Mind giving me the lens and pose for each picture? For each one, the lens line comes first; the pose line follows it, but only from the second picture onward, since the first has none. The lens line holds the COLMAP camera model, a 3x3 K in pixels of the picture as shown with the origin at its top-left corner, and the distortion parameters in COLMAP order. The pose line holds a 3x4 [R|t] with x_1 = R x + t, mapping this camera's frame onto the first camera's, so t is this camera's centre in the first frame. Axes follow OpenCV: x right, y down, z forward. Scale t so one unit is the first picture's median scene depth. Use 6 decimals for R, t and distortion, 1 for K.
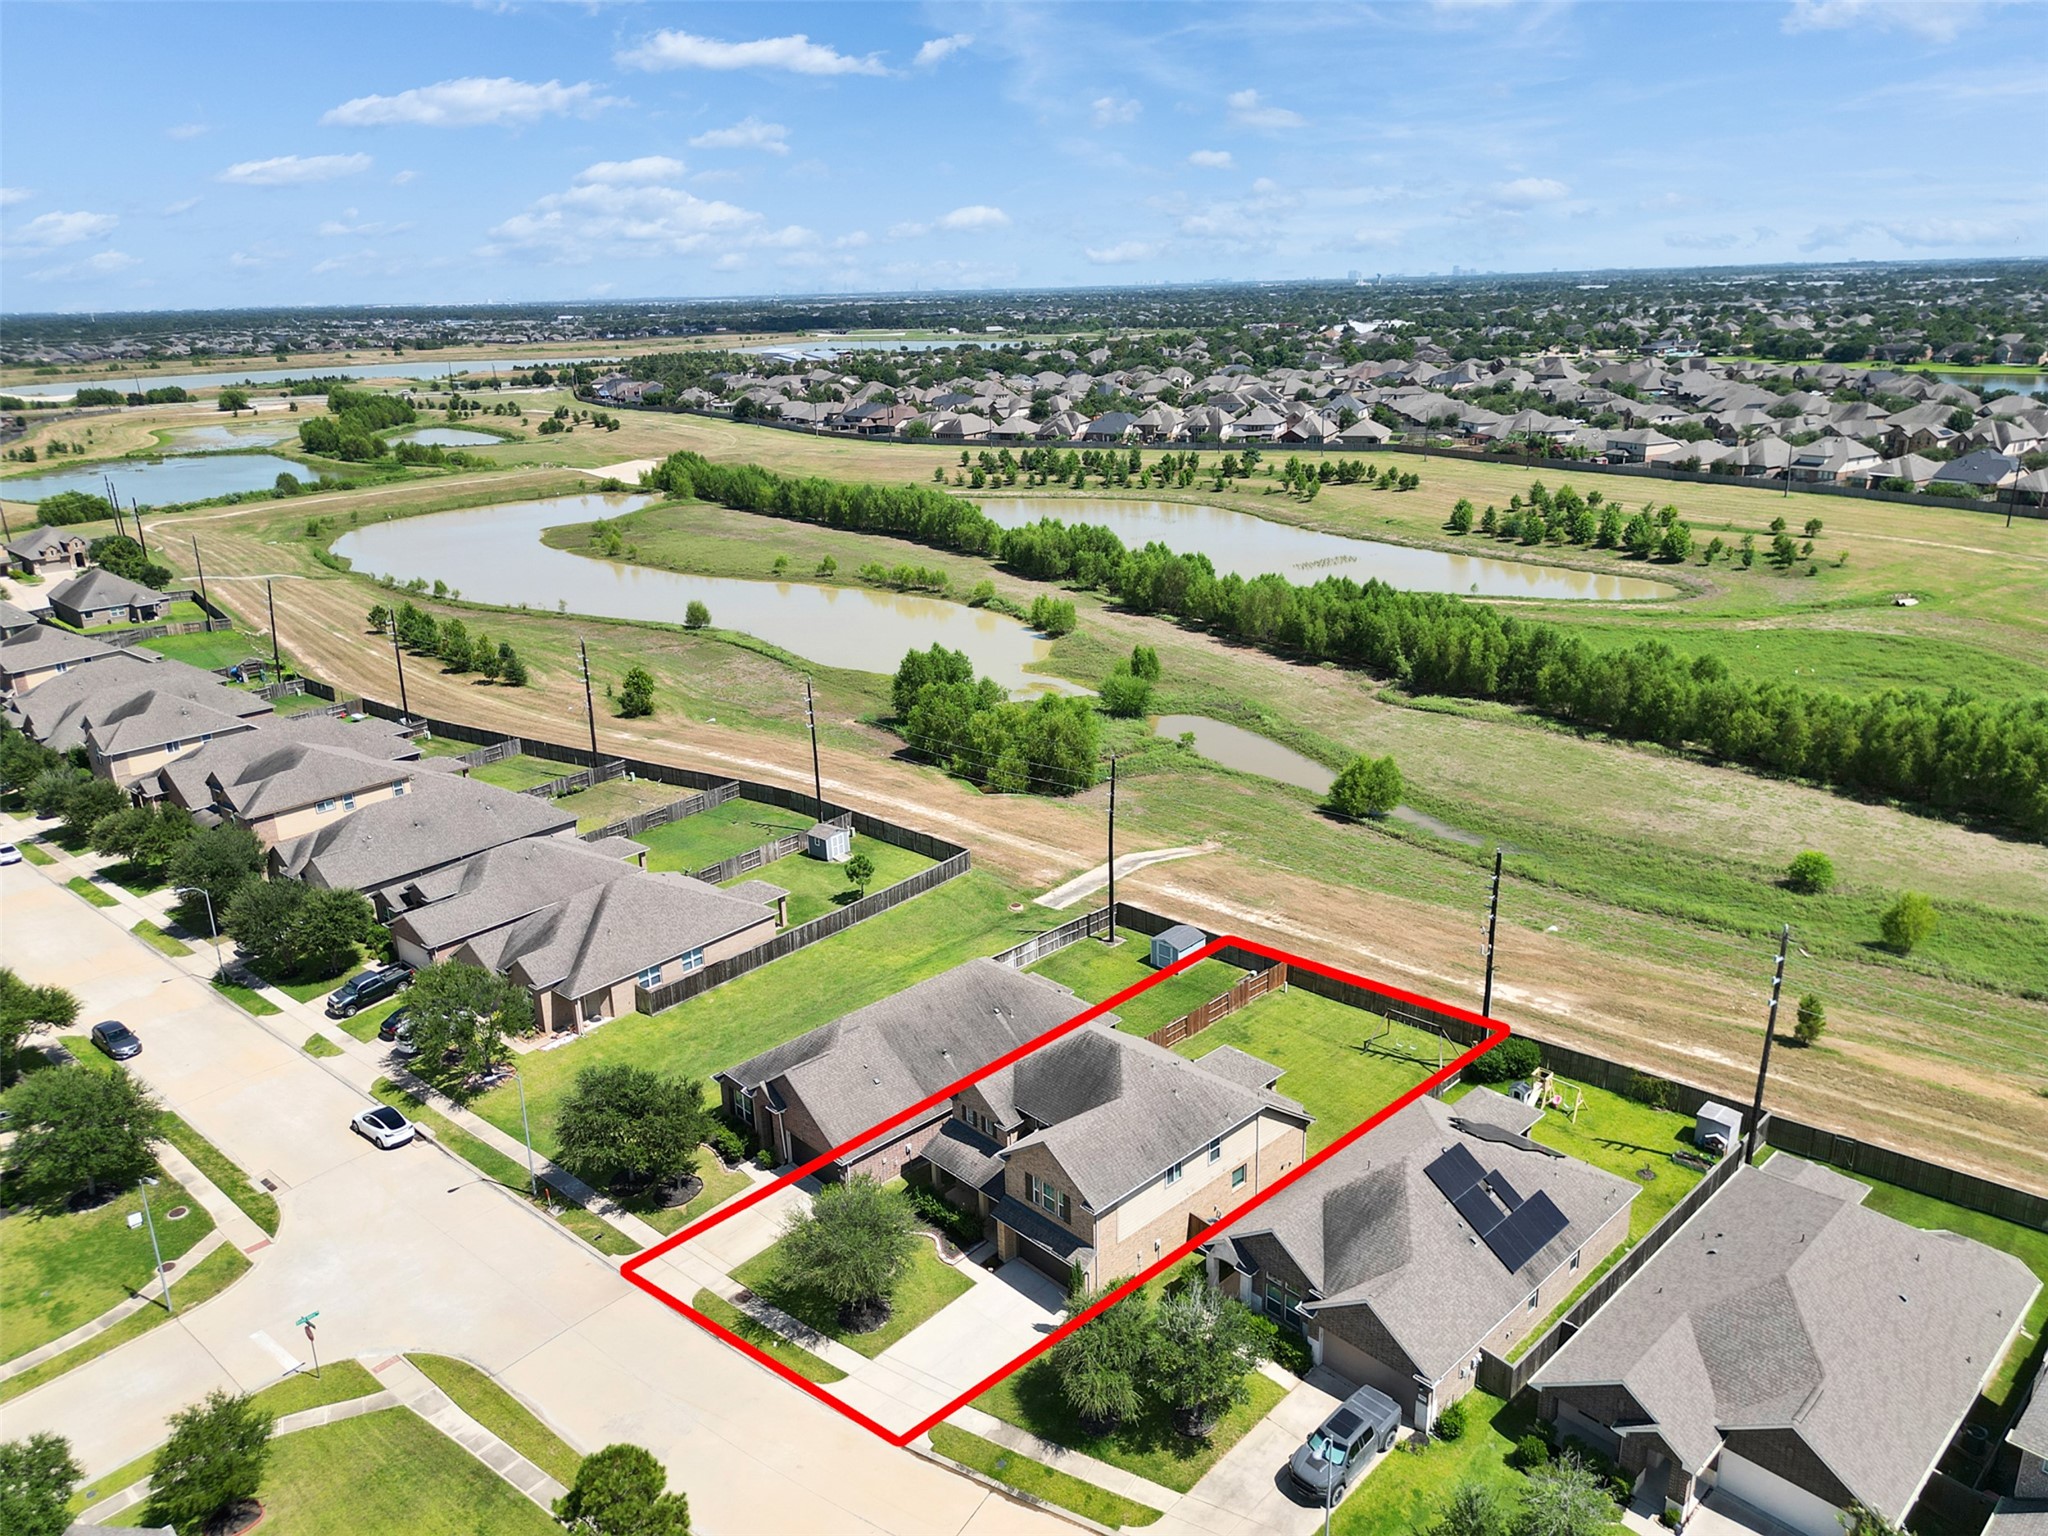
lens RADIAL K [[1450.1, 0, 1034.5], [0, 1450.1, 765.9], [0, 0, 1]] dist [0.084819, -0.075725]
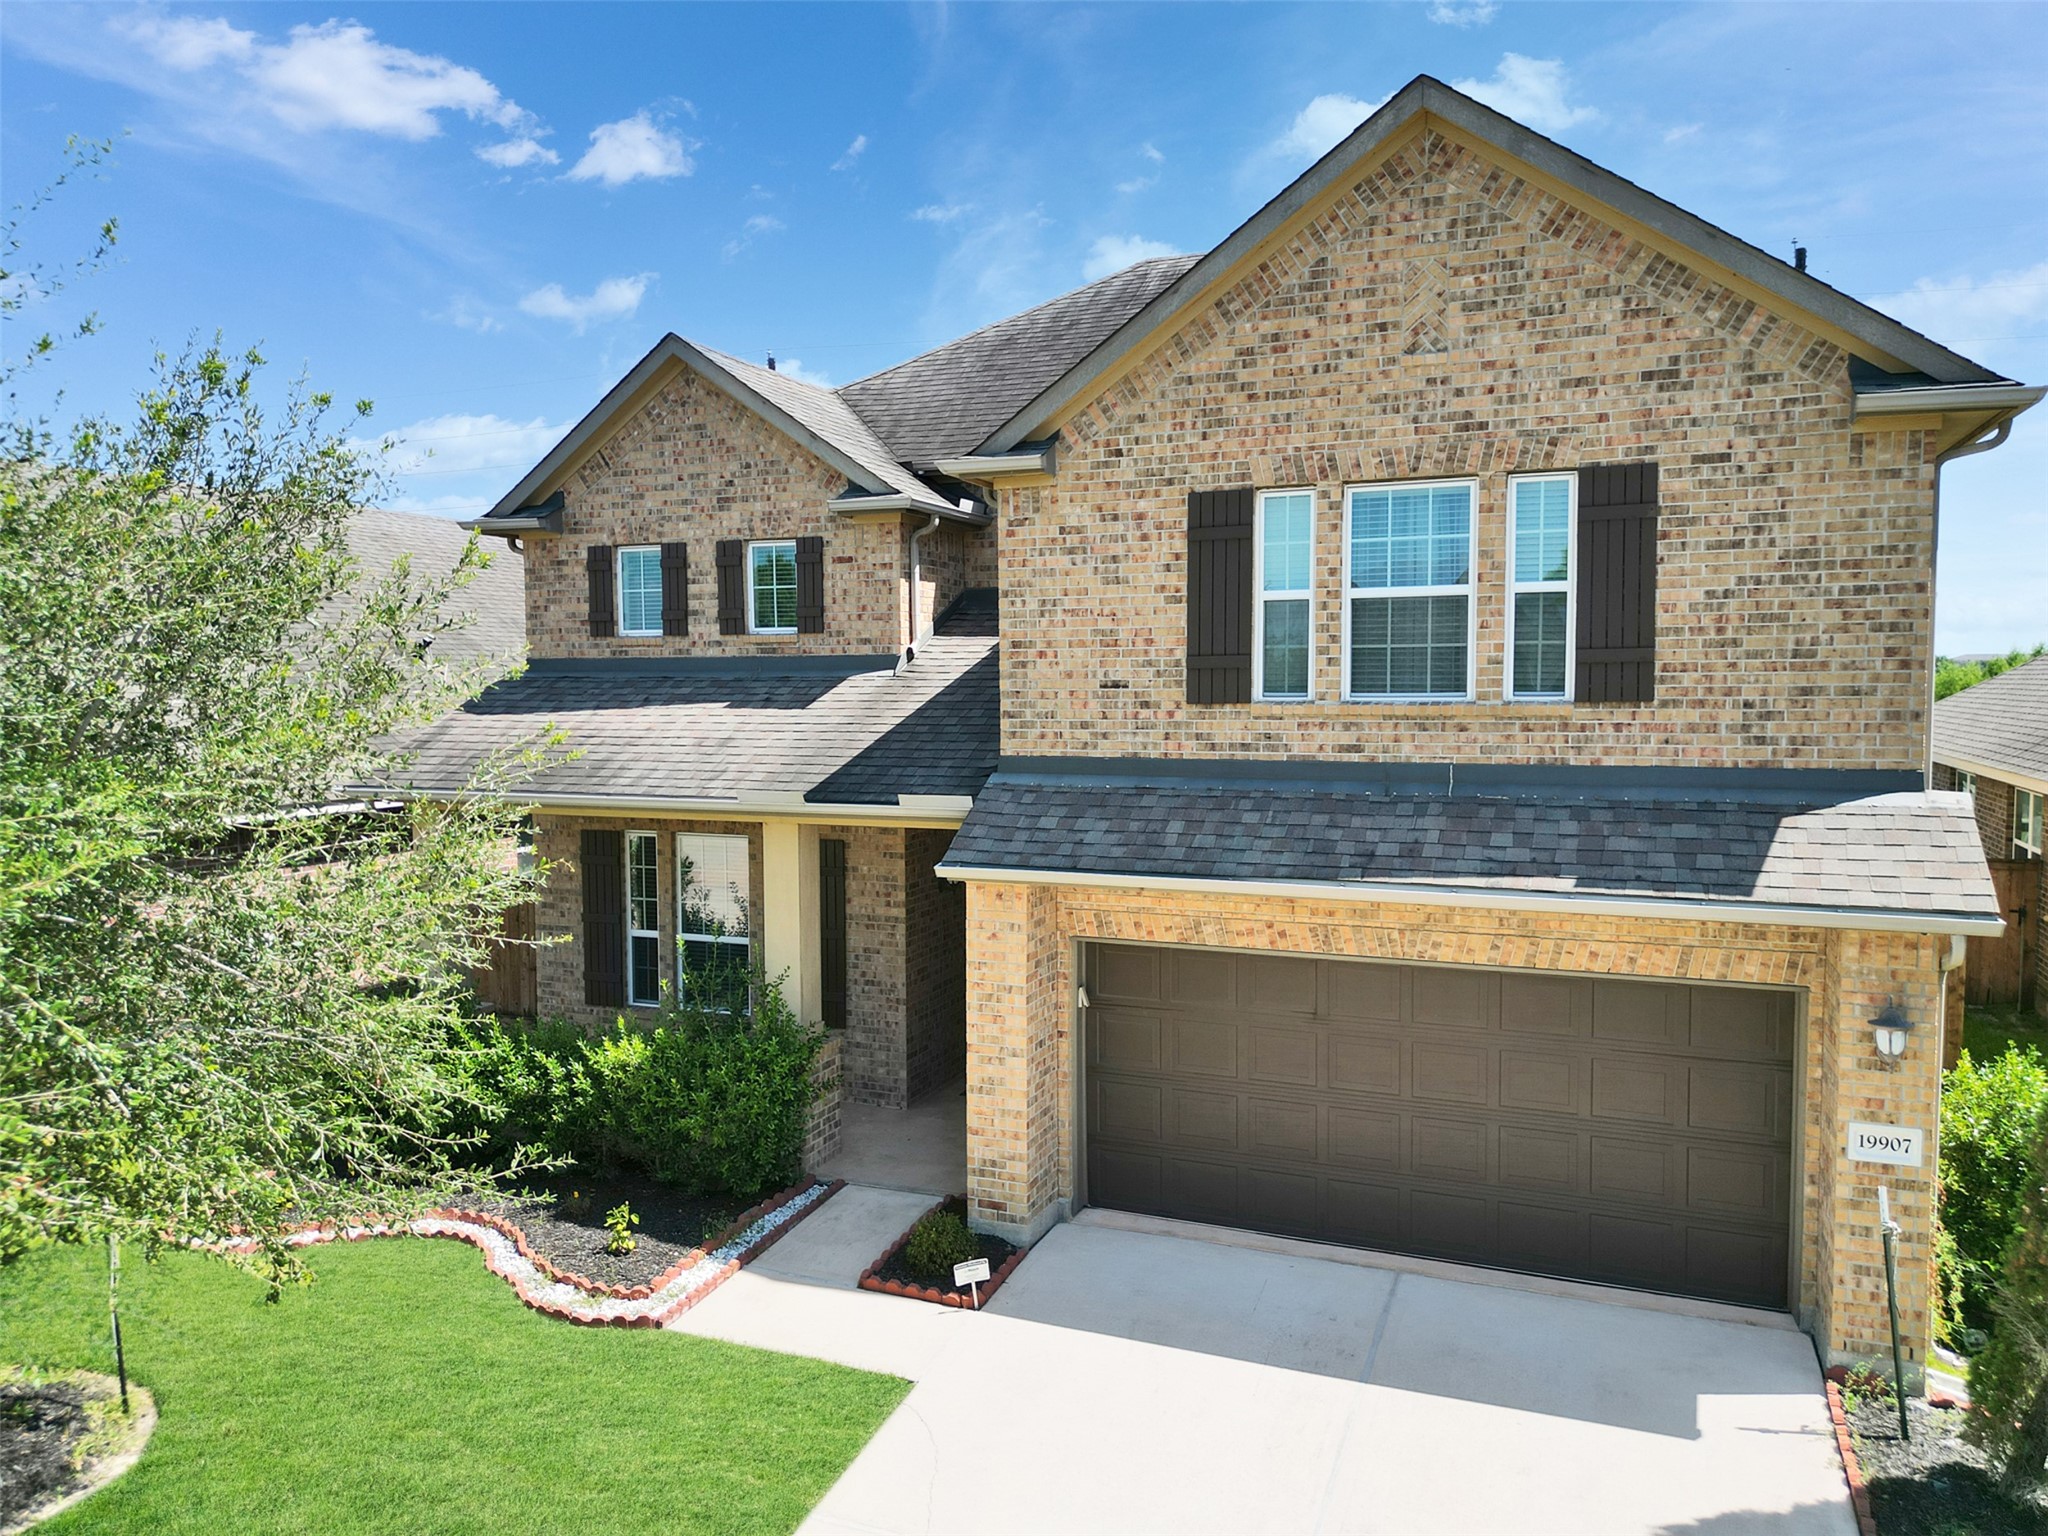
lens RADIAL K [[1455.2, 0, 1024.0], [0, 1455.2, 768.0], [0, 0, 1]] dist [0.068517, -0.068407]
pose [[0.916502, -0.001528, 0.400027, -0.064826], [0.105180, 0.965728, -0.237289, 0.270351], [-0.385955, 0.259550, 0.885253, 0.706563]]
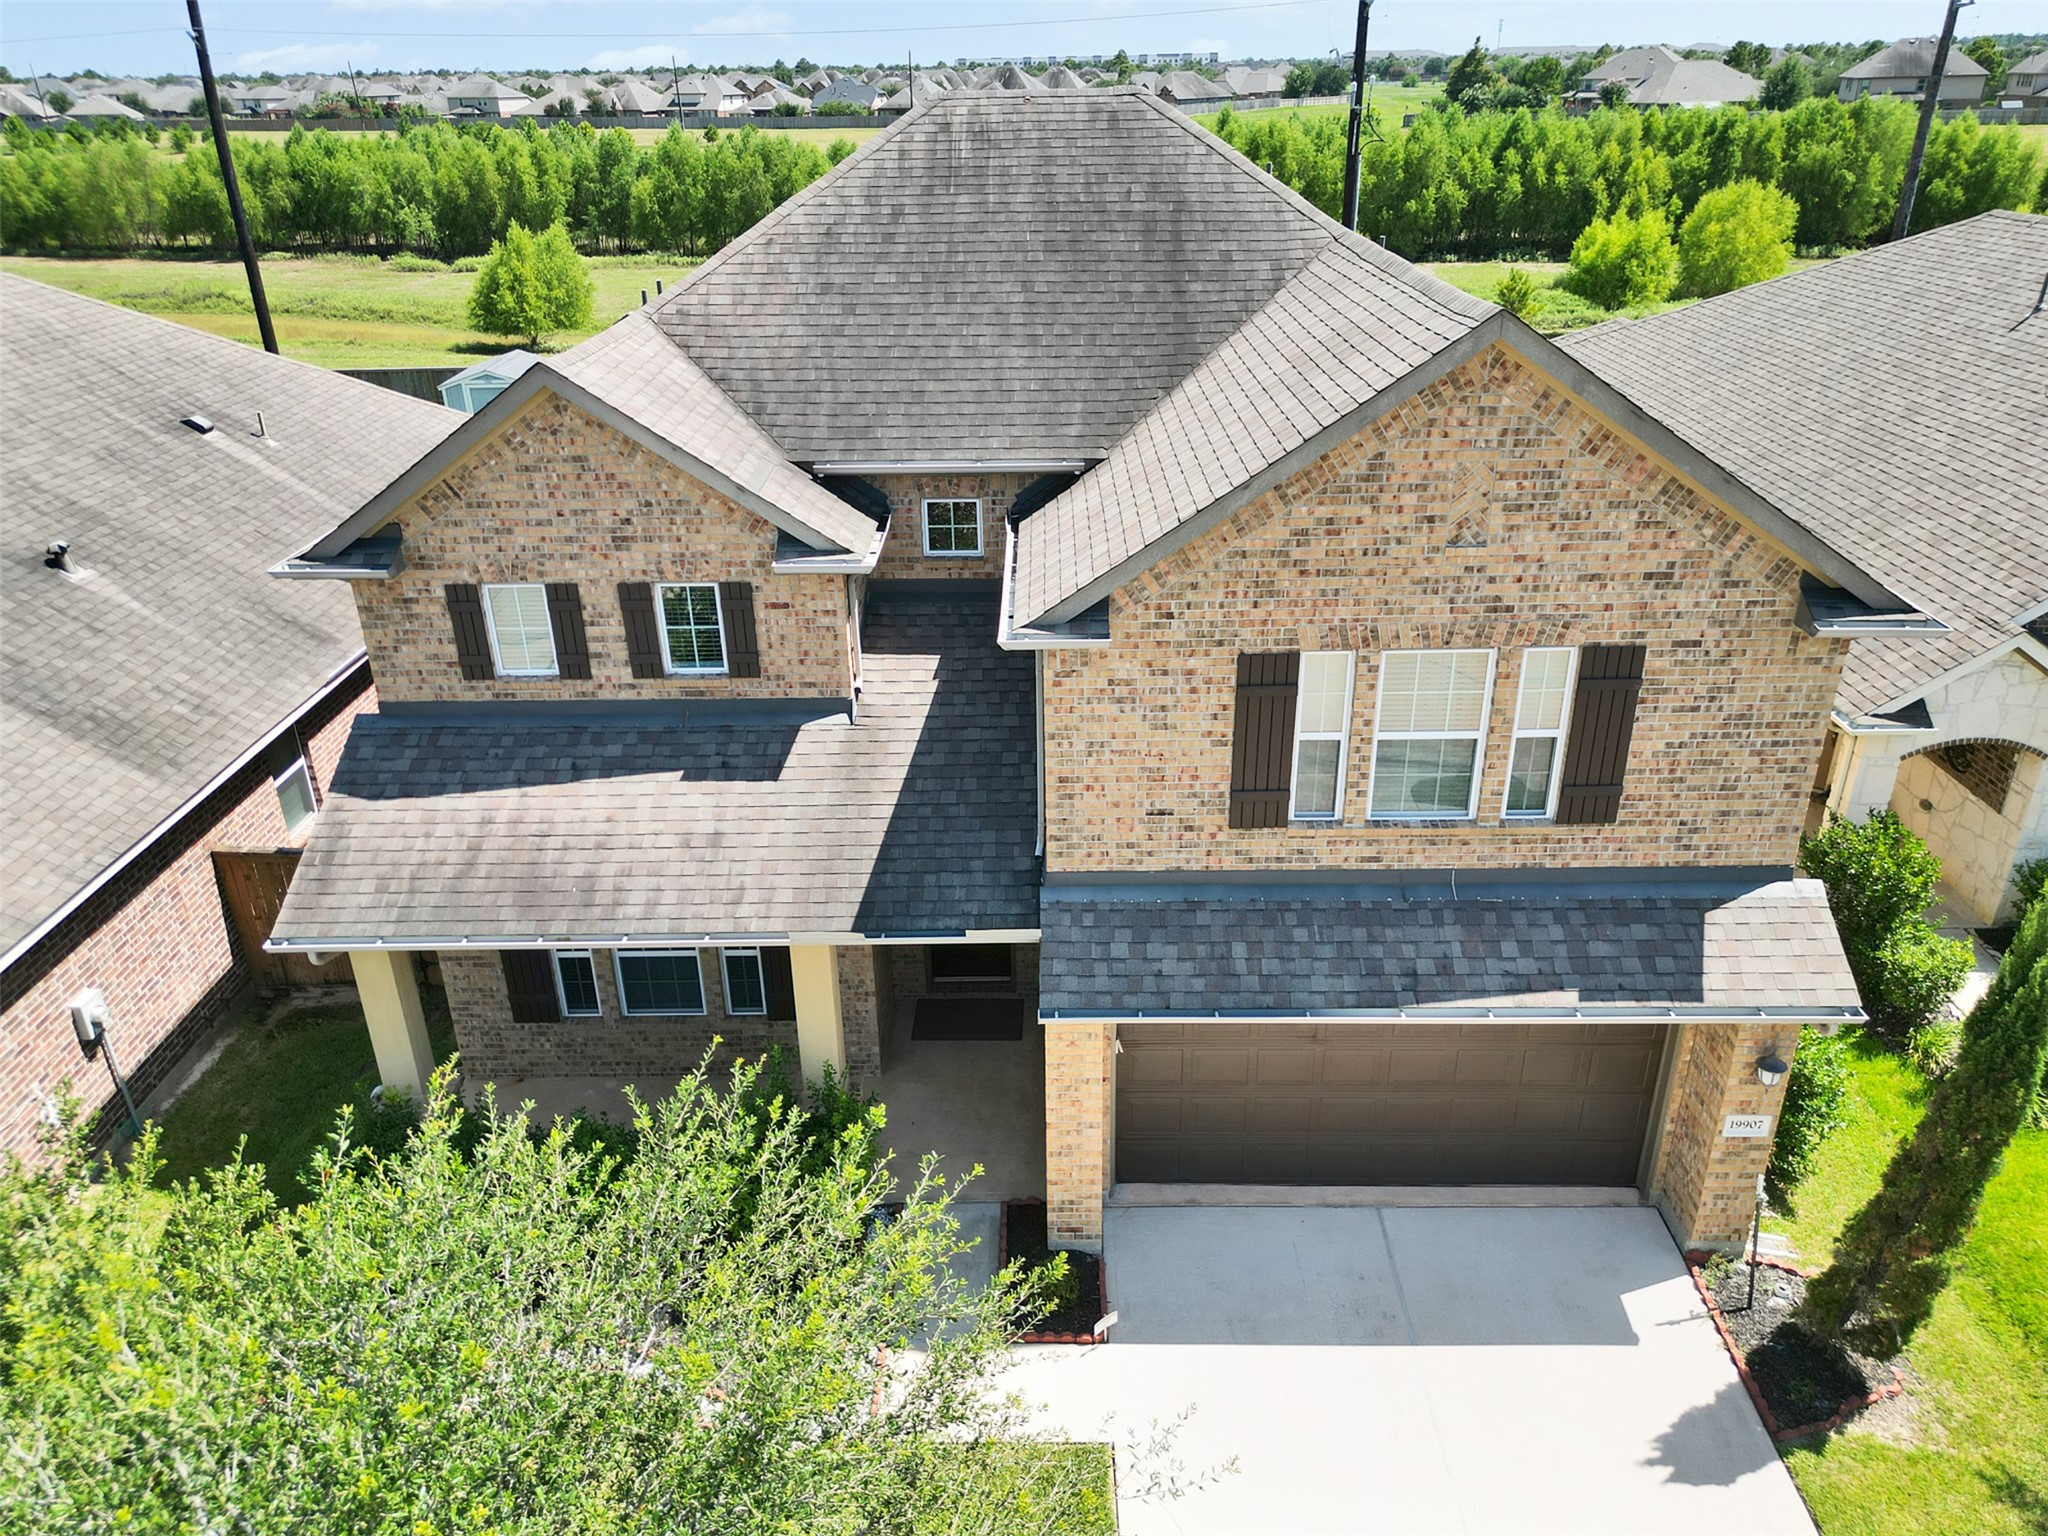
lens RADIAL K [[1449.4, 0, 1025.7], [0, 1449.4, 766.4], [0, 0, 1]] dist [0.073911, -0.101749]
pose [[0.705327, -0.292203, 0.645857, -0.101973], [0.219020, 0.956343, 0.193489, 0.203332], [-0.674199, 0.004982, 0.738533, 0.720101]]
